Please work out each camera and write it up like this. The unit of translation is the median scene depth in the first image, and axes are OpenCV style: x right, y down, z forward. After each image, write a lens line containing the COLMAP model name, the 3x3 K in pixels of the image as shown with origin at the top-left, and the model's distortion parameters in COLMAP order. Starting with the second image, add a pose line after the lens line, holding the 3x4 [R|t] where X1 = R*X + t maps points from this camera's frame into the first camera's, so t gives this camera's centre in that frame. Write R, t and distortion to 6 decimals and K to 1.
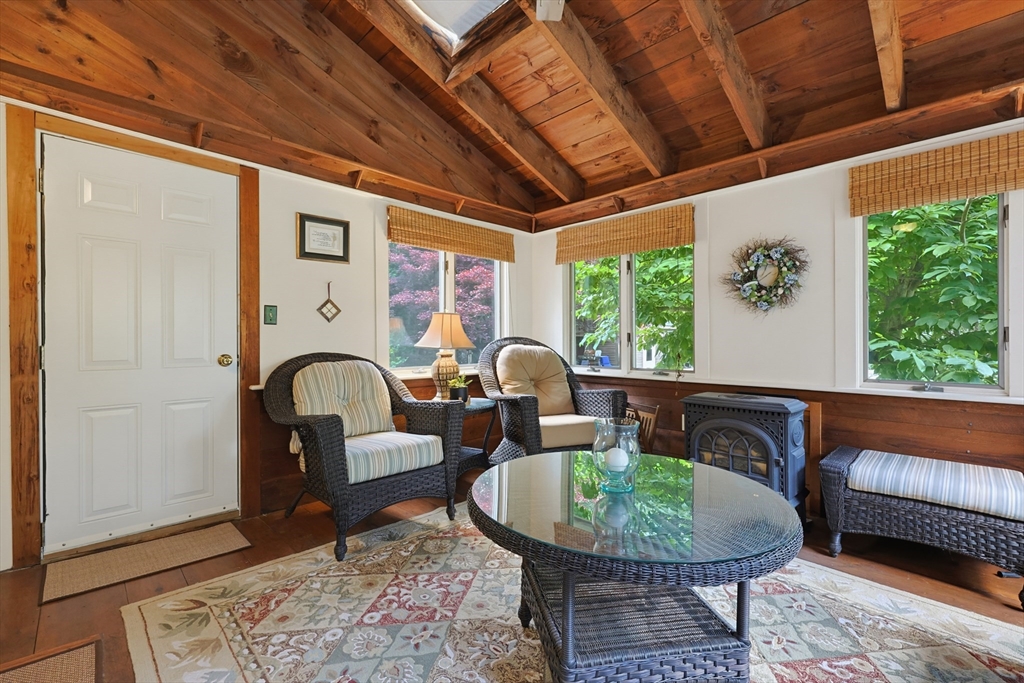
lens RADIAL K [[467.8, 0, 518.3], [0, 467.8, 305.4], [0, 0, 1]] dist [0.070376, -0.000117]
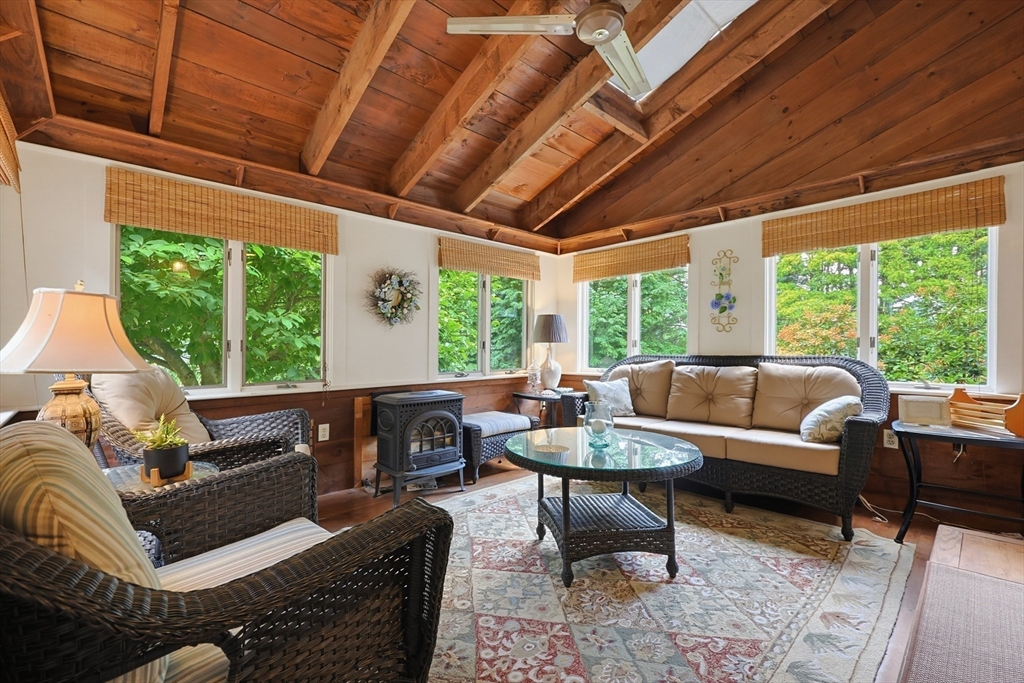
lens RADIAL K [[440.3, 0, 514.1], [0, 440.3, 342.9], [0, 0, 1]] dist [-0.000598, -0.000148]
pose [[0.001638, 0.009652, 0.999952, -0.971597], [-0.061524, 0.998060, -0.009533, 0.071361], [-0.998104, -0.061505, 0.002229, 1.042854]]
